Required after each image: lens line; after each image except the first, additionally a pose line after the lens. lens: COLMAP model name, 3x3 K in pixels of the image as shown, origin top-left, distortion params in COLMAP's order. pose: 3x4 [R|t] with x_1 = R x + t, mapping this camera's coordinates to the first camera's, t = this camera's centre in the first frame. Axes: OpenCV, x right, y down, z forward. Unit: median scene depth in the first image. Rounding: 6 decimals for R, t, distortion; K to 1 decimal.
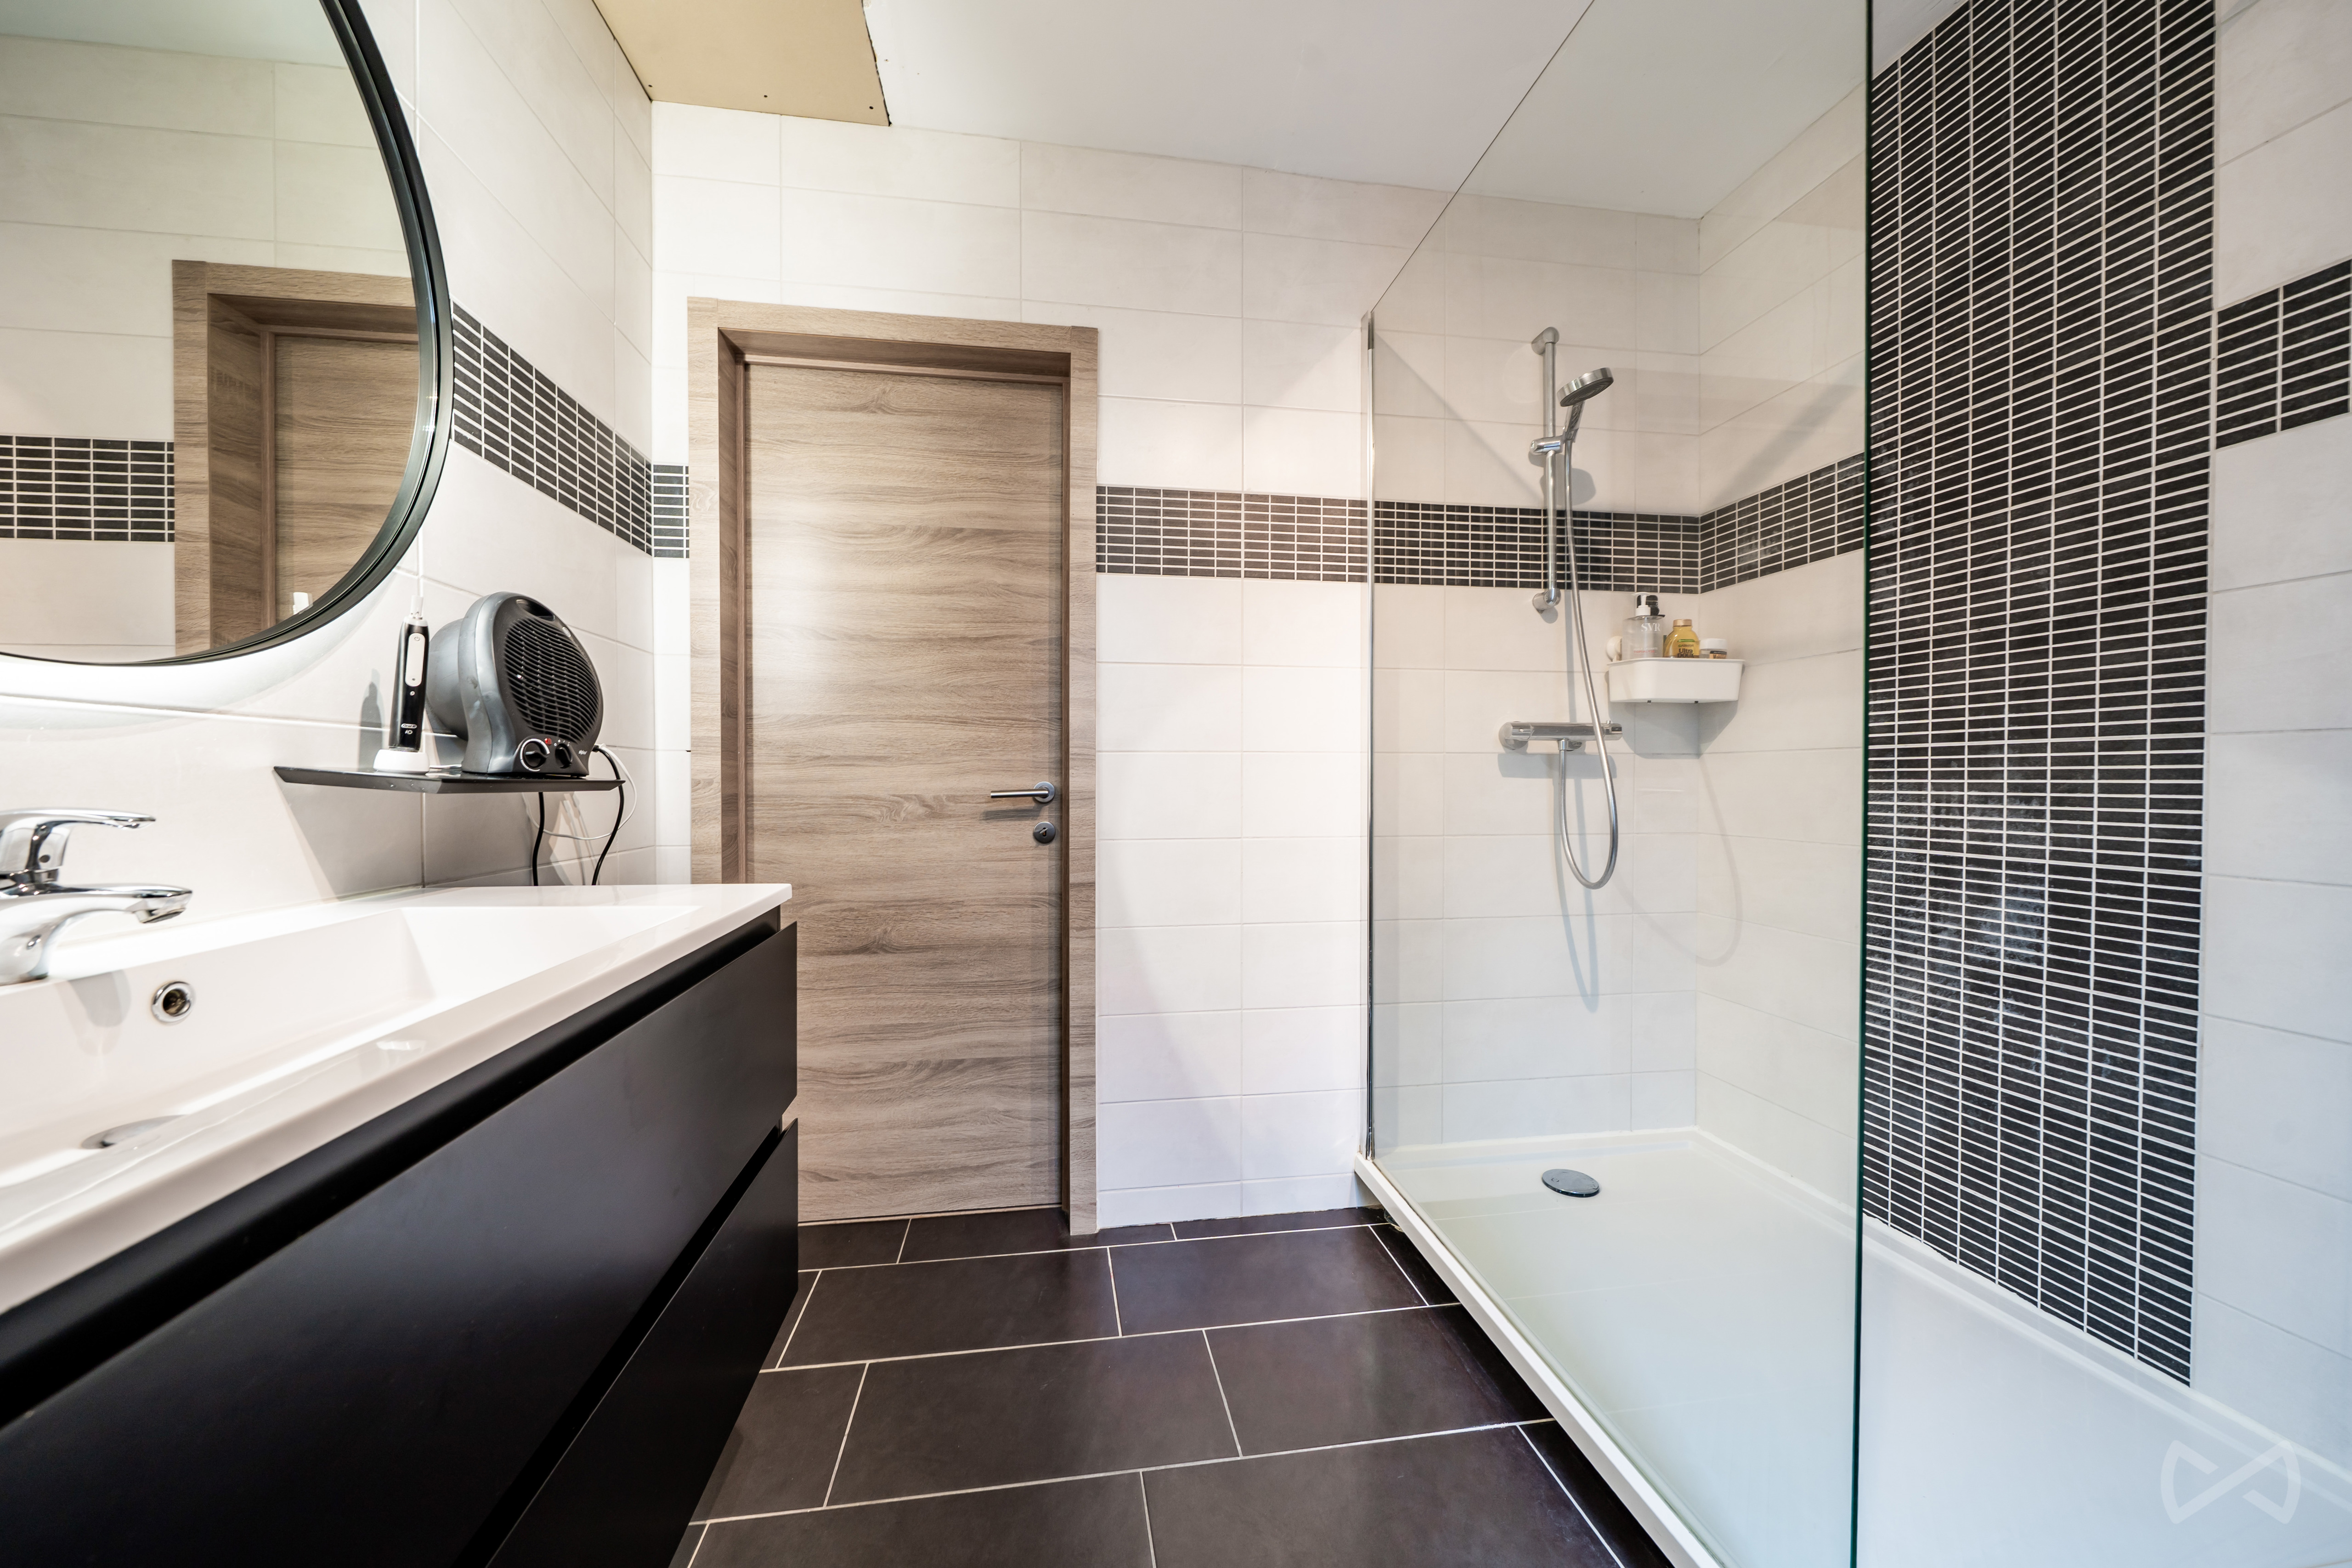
lens RADIAL K [[809.8, 0, 1165.1], [0, 809.8, 785.8], [0, 0, 1]] dist [-0.006251, -0.000324]
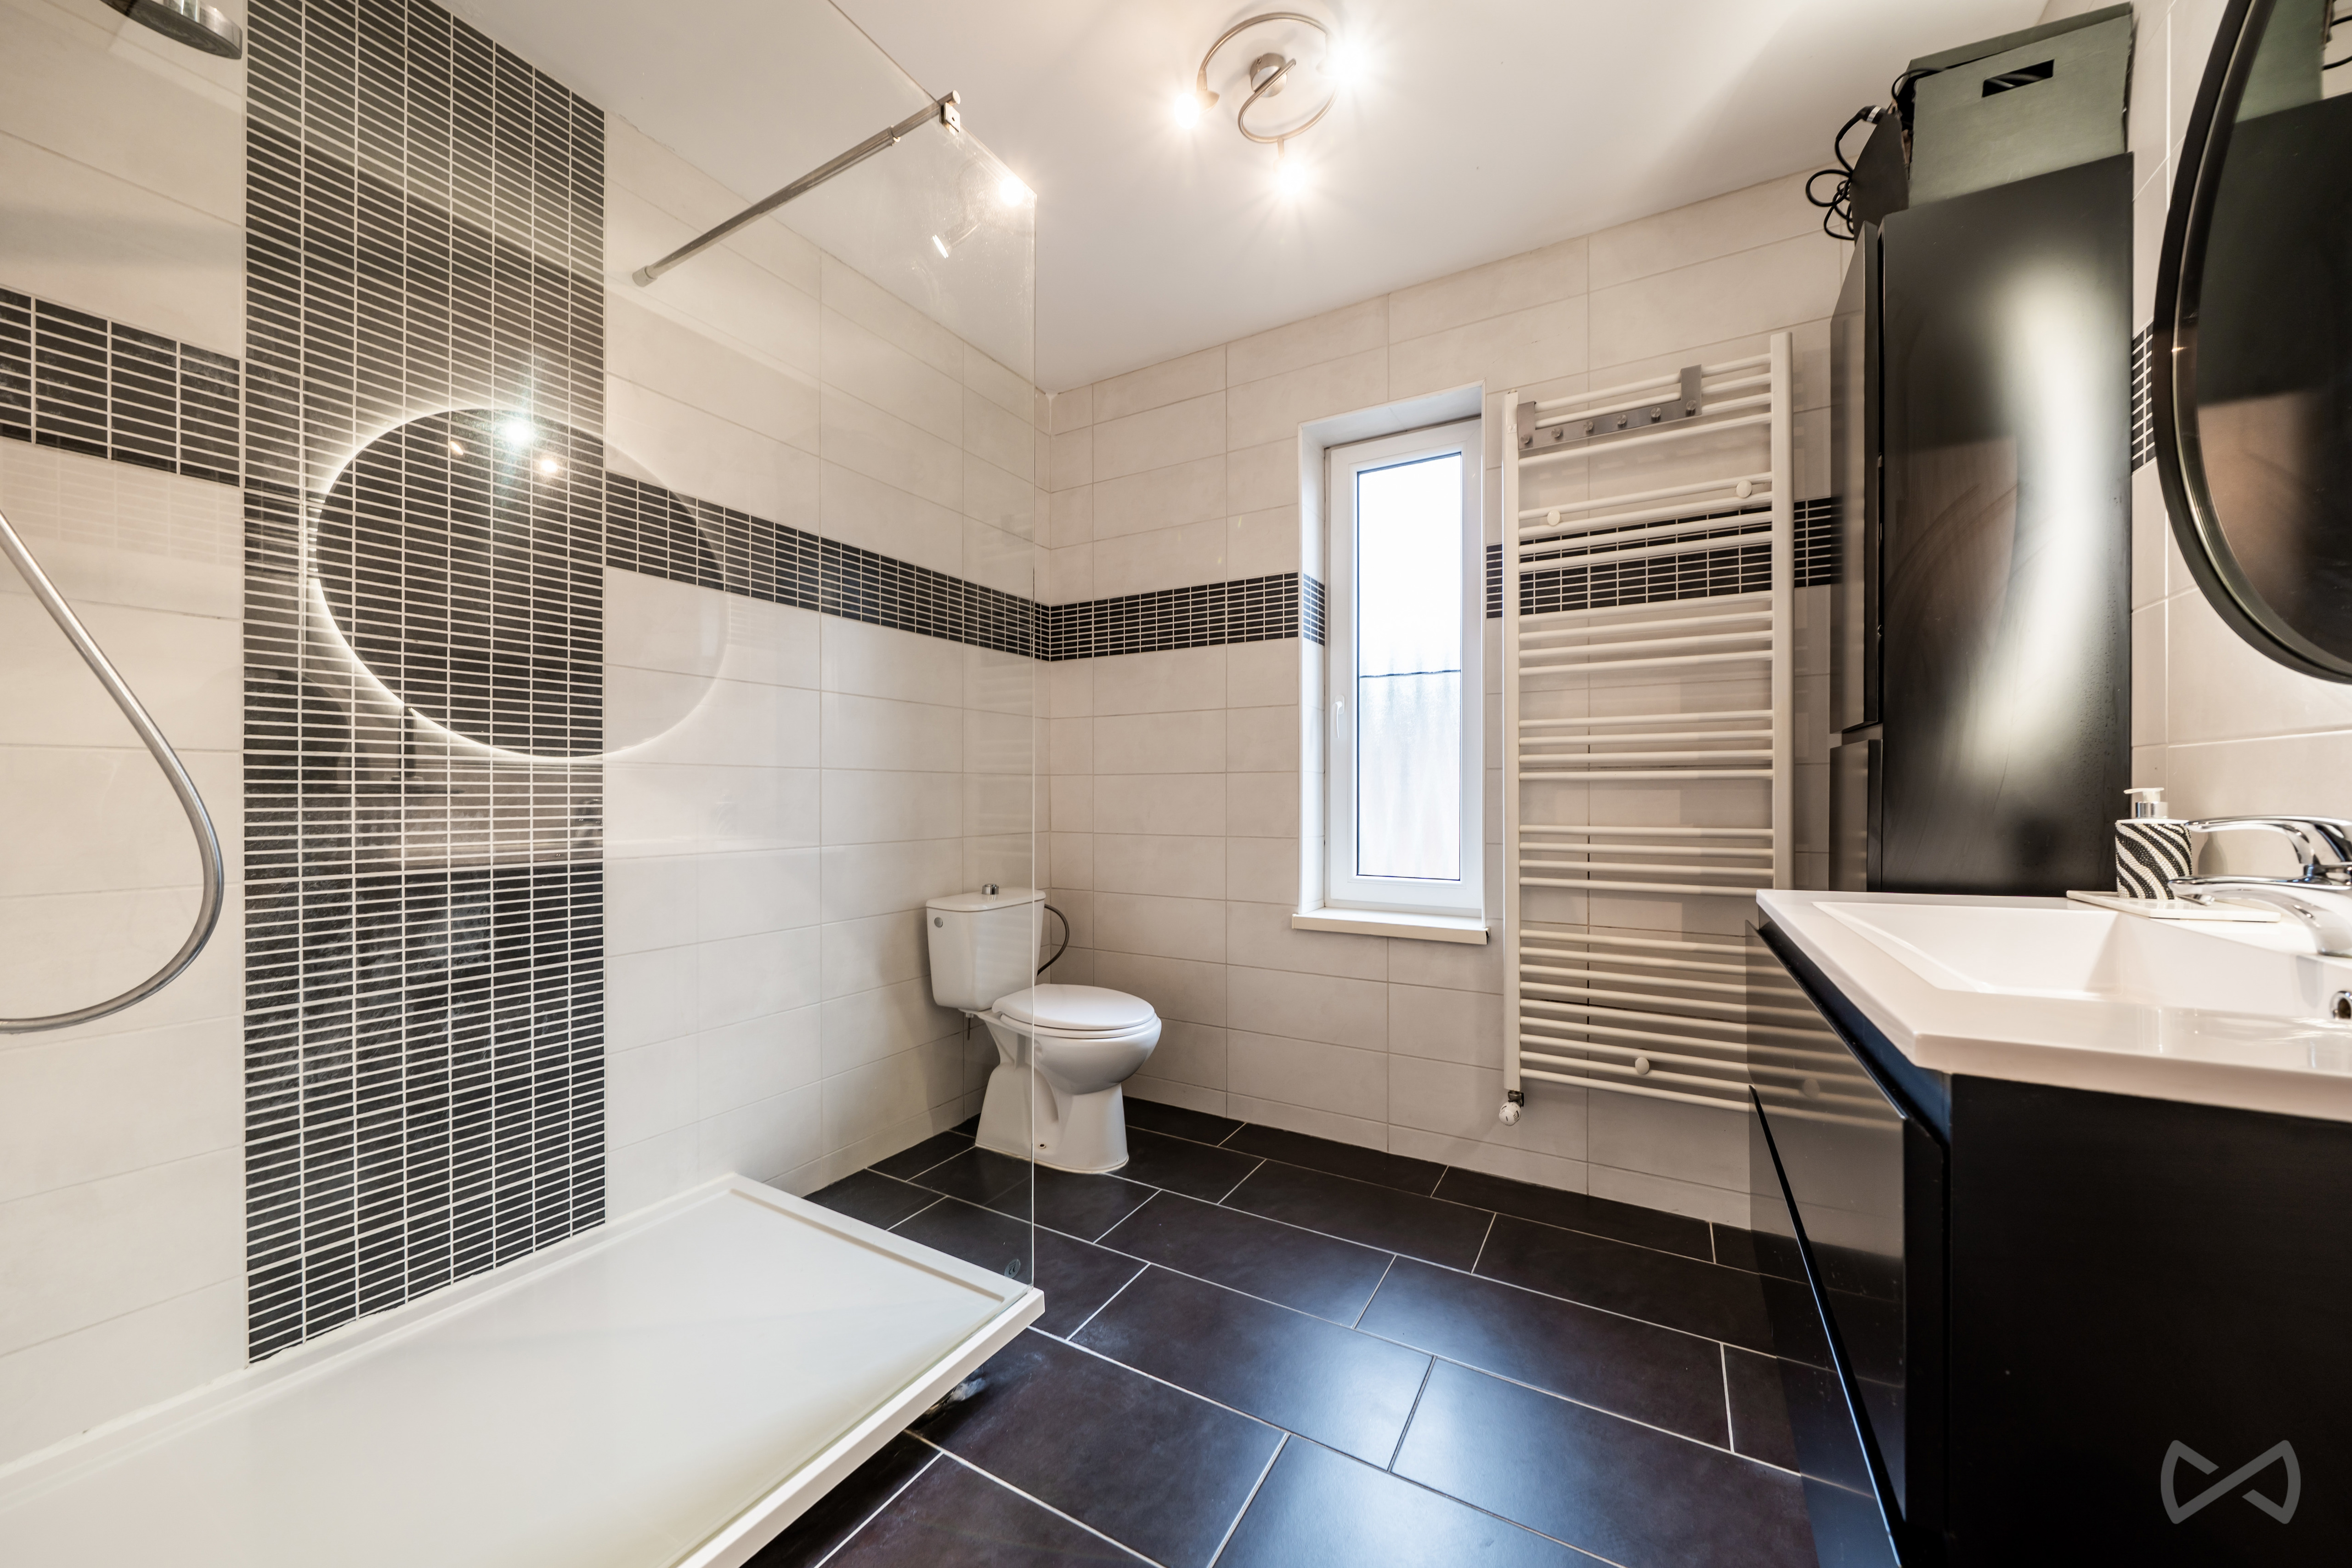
lens RADIAL K [[809.8, 0, 1182.1], [0, 809.8, 792.5], [0, 0, 1]] dist [-0.006251, -0.000324]
pose [[-0.774259, -0.002771, 0.632863, -0.350411], [0.002212, 0.999972, 0.007084, -0.015034], [-0.632865, 0.006884, -0.774232, 1.234094]]
